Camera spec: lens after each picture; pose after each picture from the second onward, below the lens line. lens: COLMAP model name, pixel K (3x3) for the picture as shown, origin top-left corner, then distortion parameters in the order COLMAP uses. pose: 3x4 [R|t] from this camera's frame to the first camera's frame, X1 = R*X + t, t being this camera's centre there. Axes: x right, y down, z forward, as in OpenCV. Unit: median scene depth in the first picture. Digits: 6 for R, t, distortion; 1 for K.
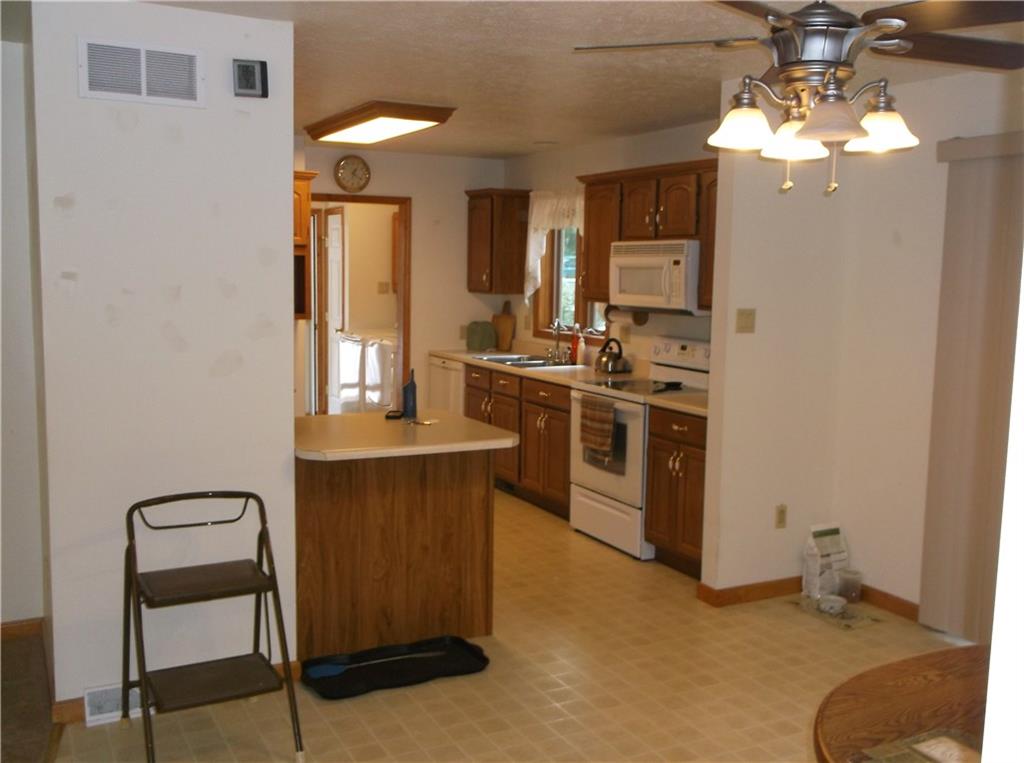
lens RADIAL K [[1022.2, 0, 513.9], [0, 1022.2, 383.3], [0, 0, 1]] dist [0.010170, 0.000000]
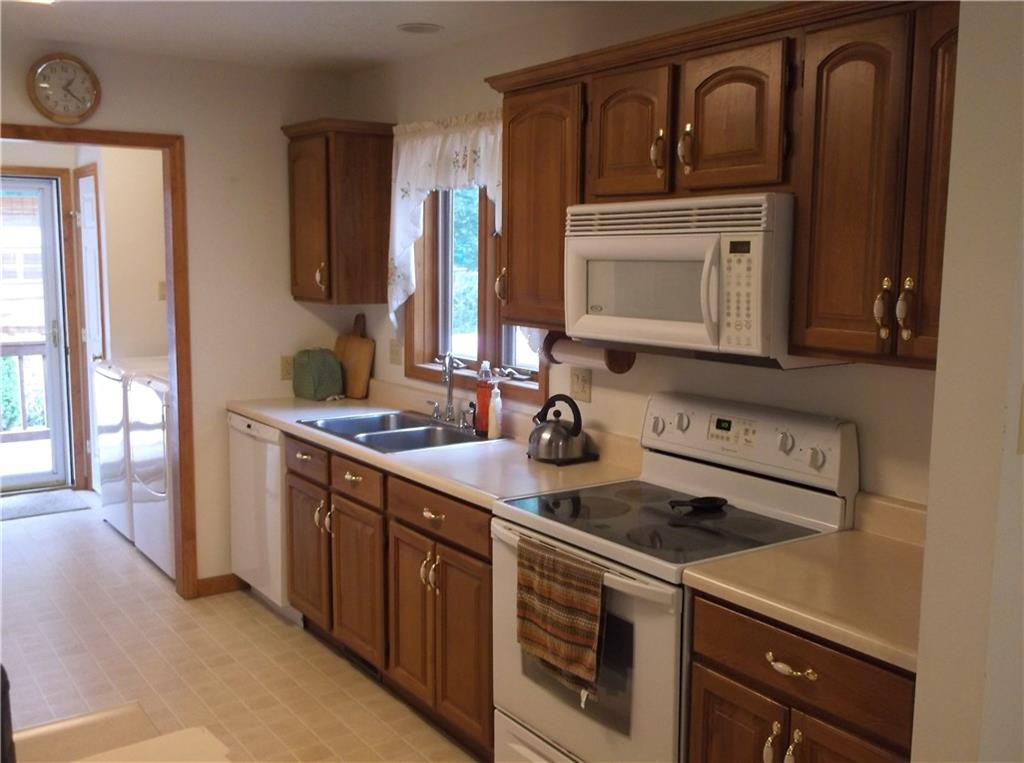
lens RADIAL K [[1022.2, 0, 511.7], [0, 1022.2, 377.3], [0, 0, 1]] dist [0.010170, 0.000000]
pose [[0.991723, -0.024025, 0.126128, 0.006423], [0.023050, 0.999692, 0.009179, -0.057412], [-0.126310, -0.006195, 0.991972, 0.482054]]
